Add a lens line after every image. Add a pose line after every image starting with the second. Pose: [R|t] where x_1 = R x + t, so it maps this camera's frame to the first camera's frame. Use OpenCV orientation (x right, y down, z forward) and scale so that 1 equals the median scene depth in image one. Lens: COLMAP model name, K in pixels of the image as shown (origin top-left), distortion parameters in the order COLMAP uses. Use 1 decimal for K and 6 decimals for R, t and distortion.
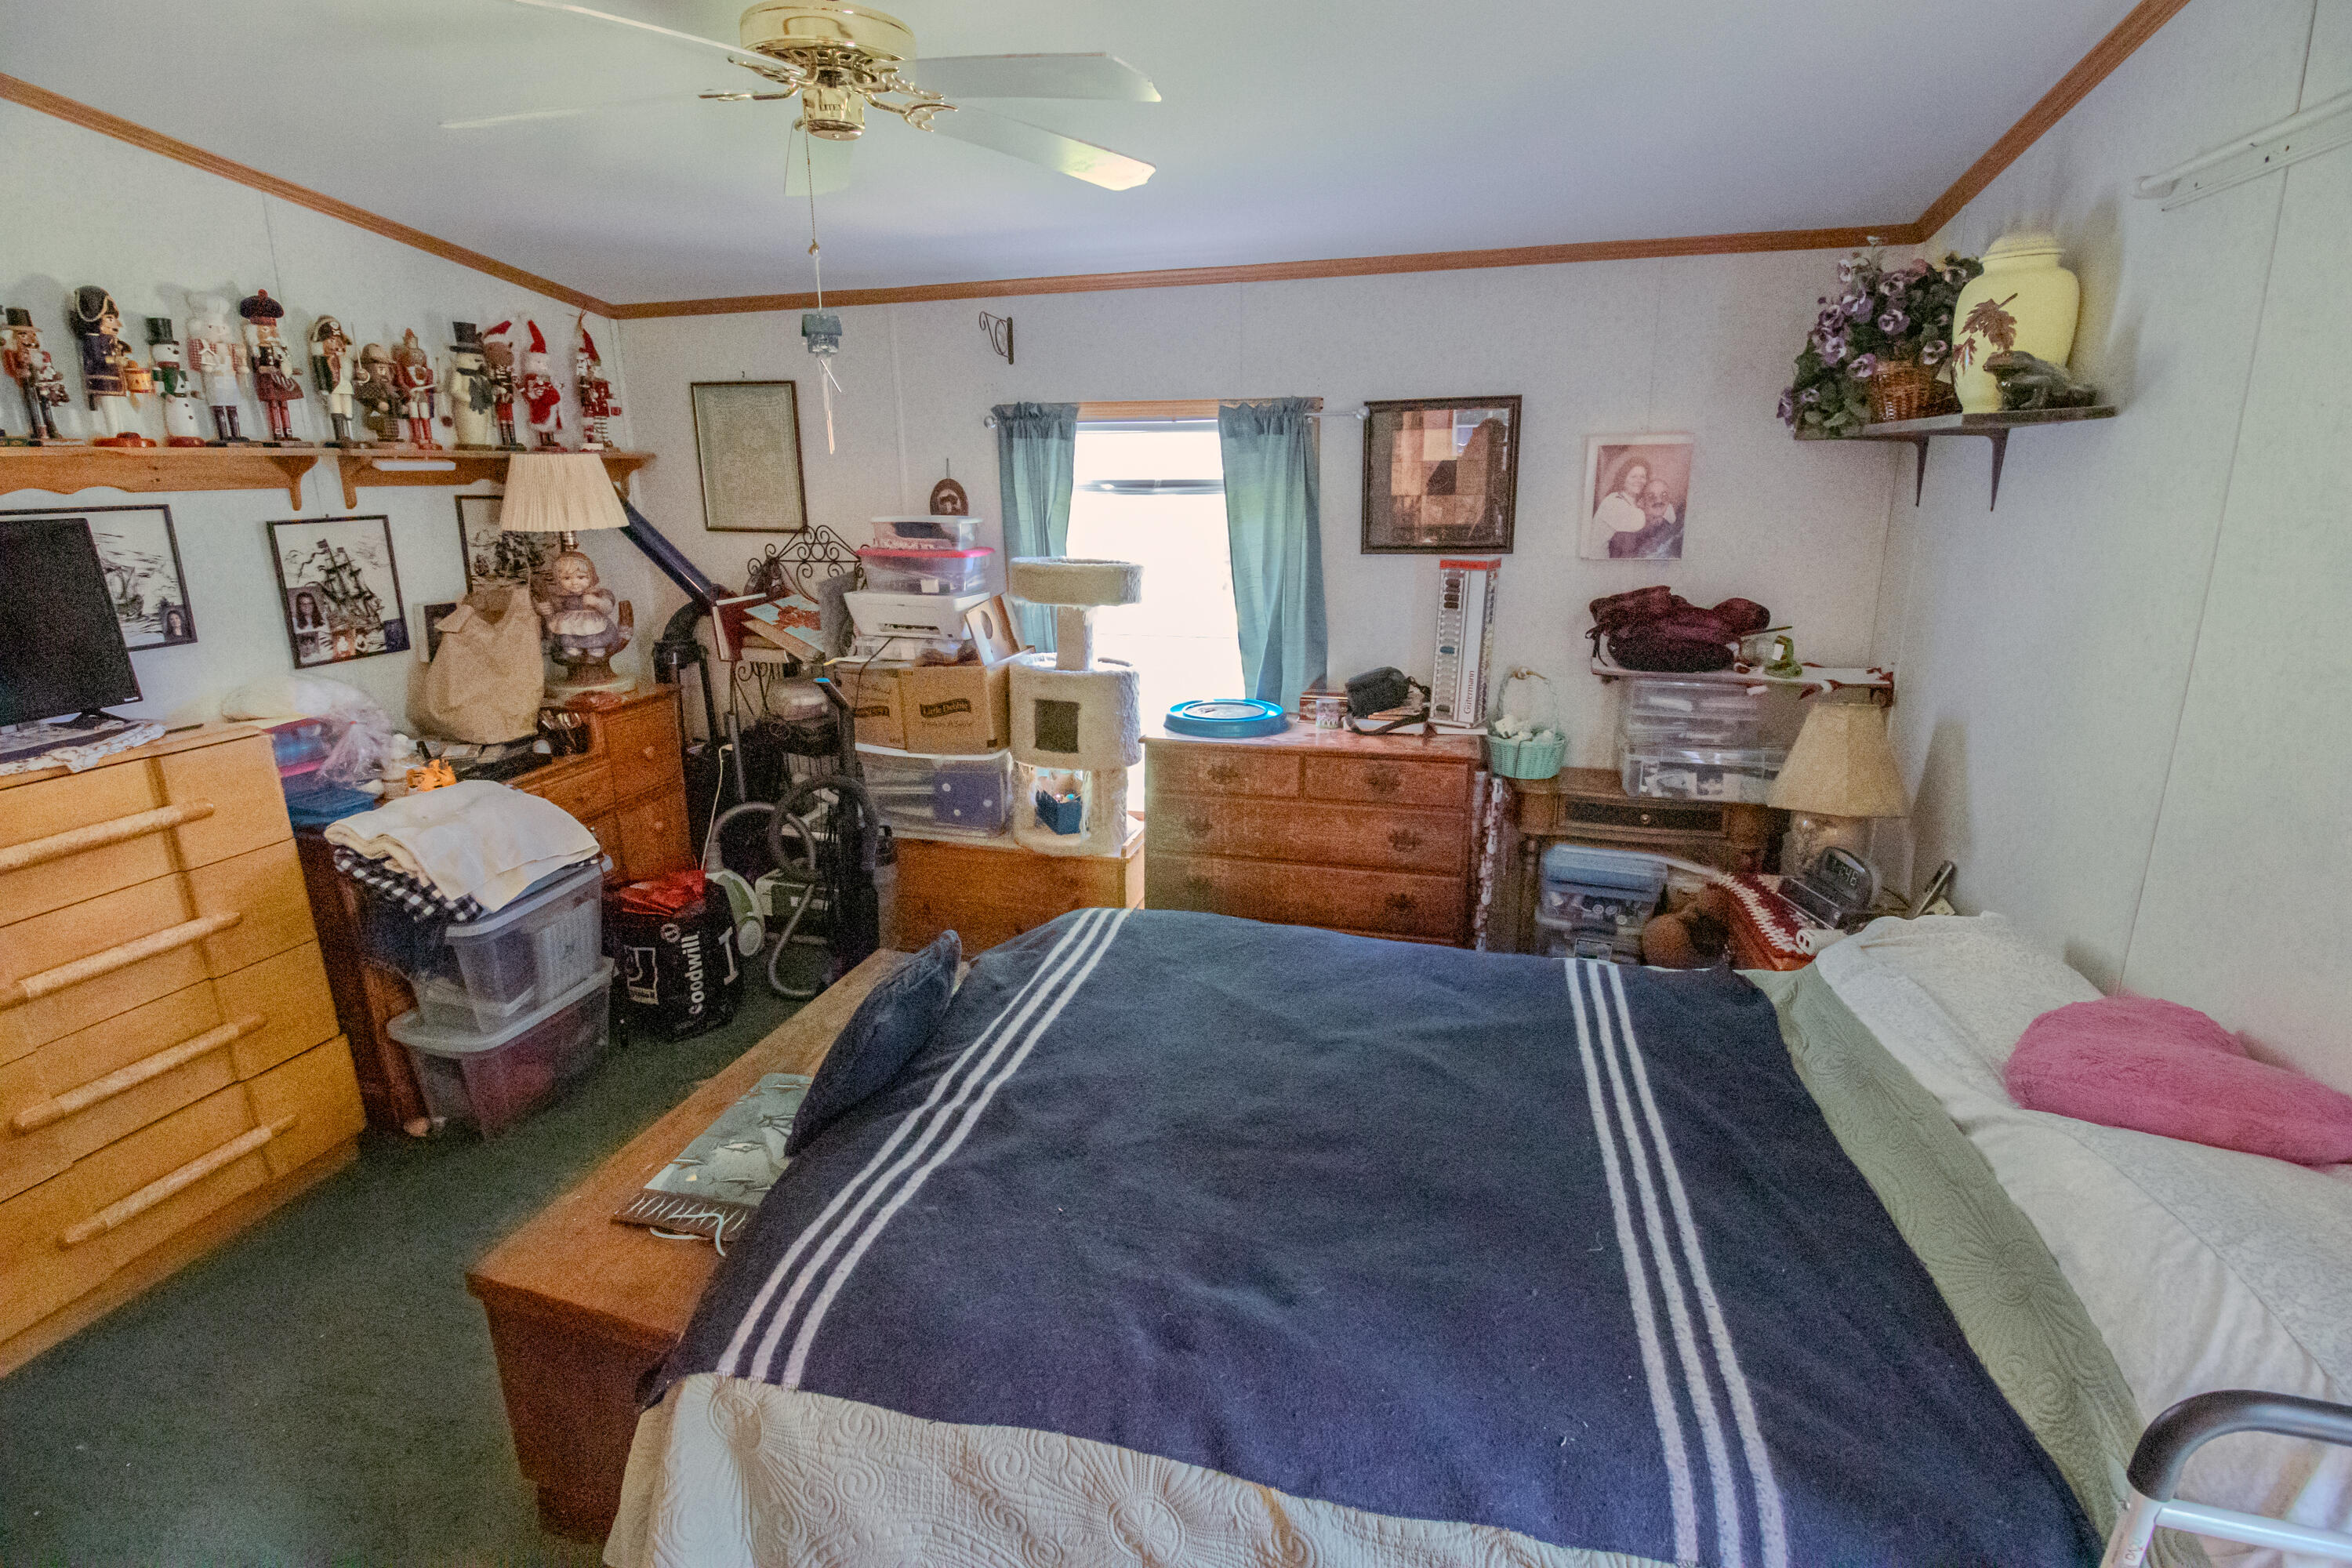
lens RADIAL K [[1079.6, 0, 1166.5], [0, 1079.6, 777.1], [0, 0, 1]] dist [-0.001598, -0.012771]
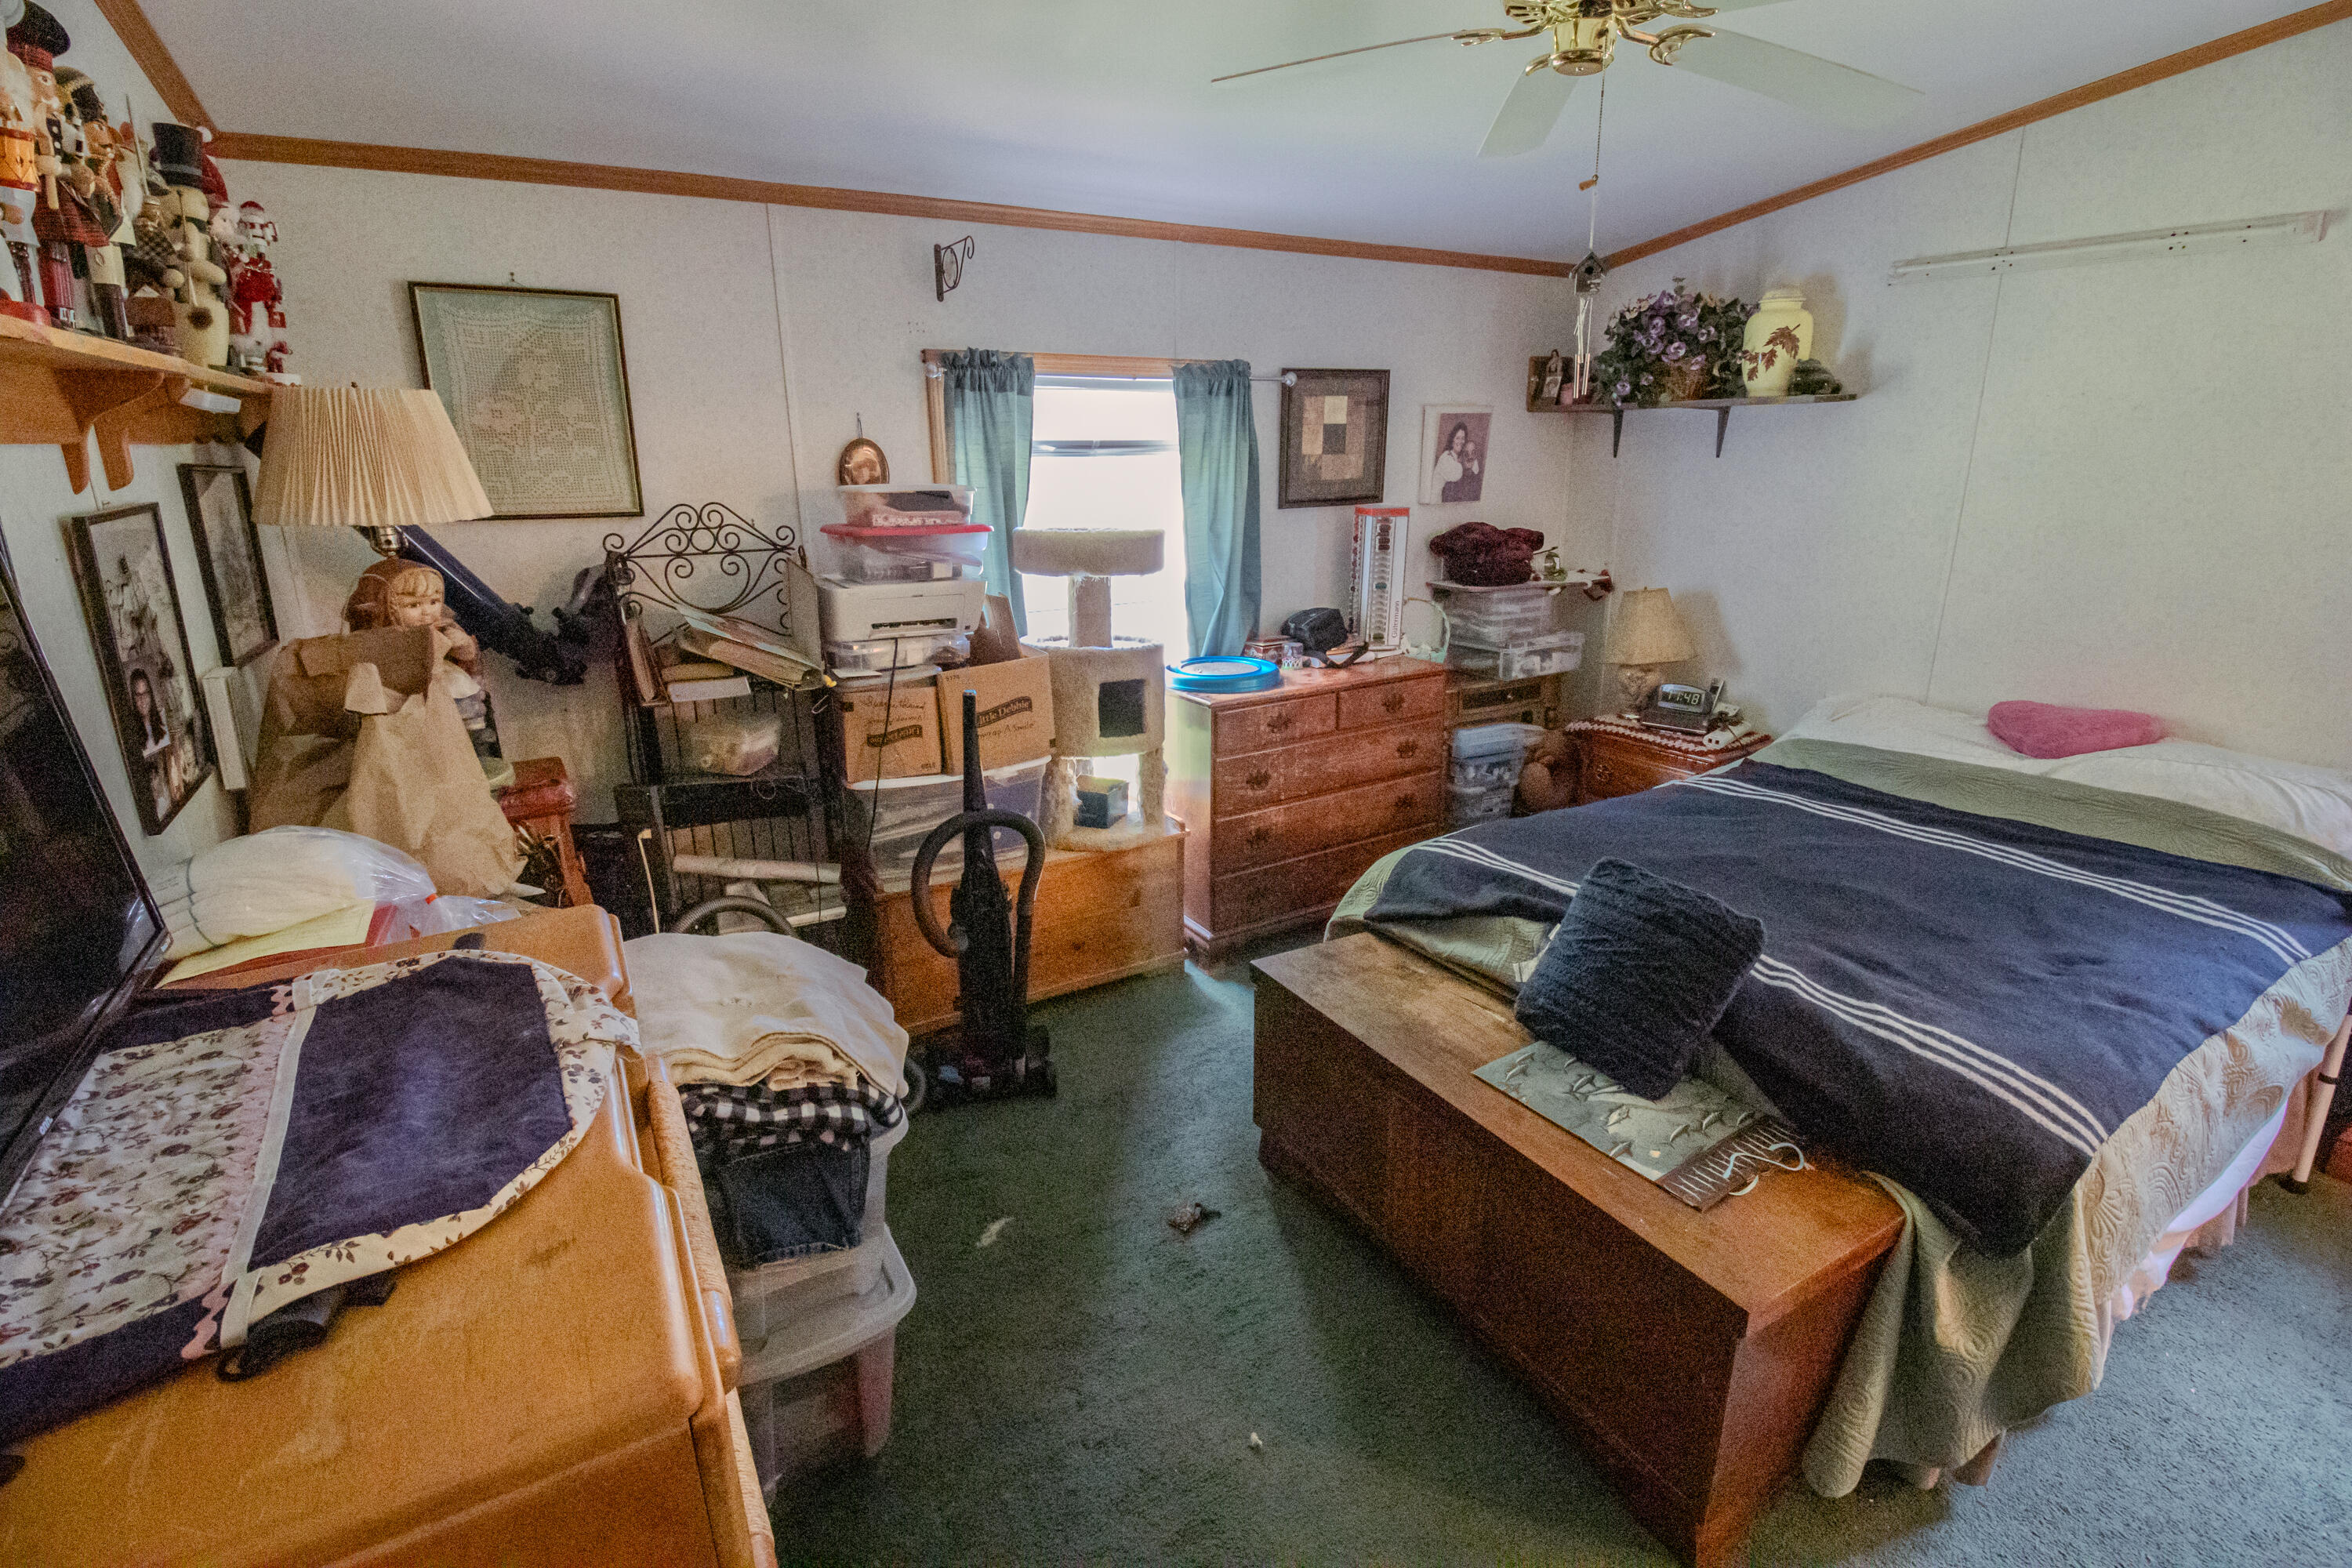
lens RADIAL K [[1079.6, 0, 1176.6], [0, 1079.6, 767.9], [0, 0, 1]] dist [-0.001598, -0.012771]
pose [[0.688239, -0.204958, 0.695930, -0.716851], [0.198386, 0.975871, 0.091210, -0.072354], [-0.697832, 0.075288, 0.712293, 0.318330]]
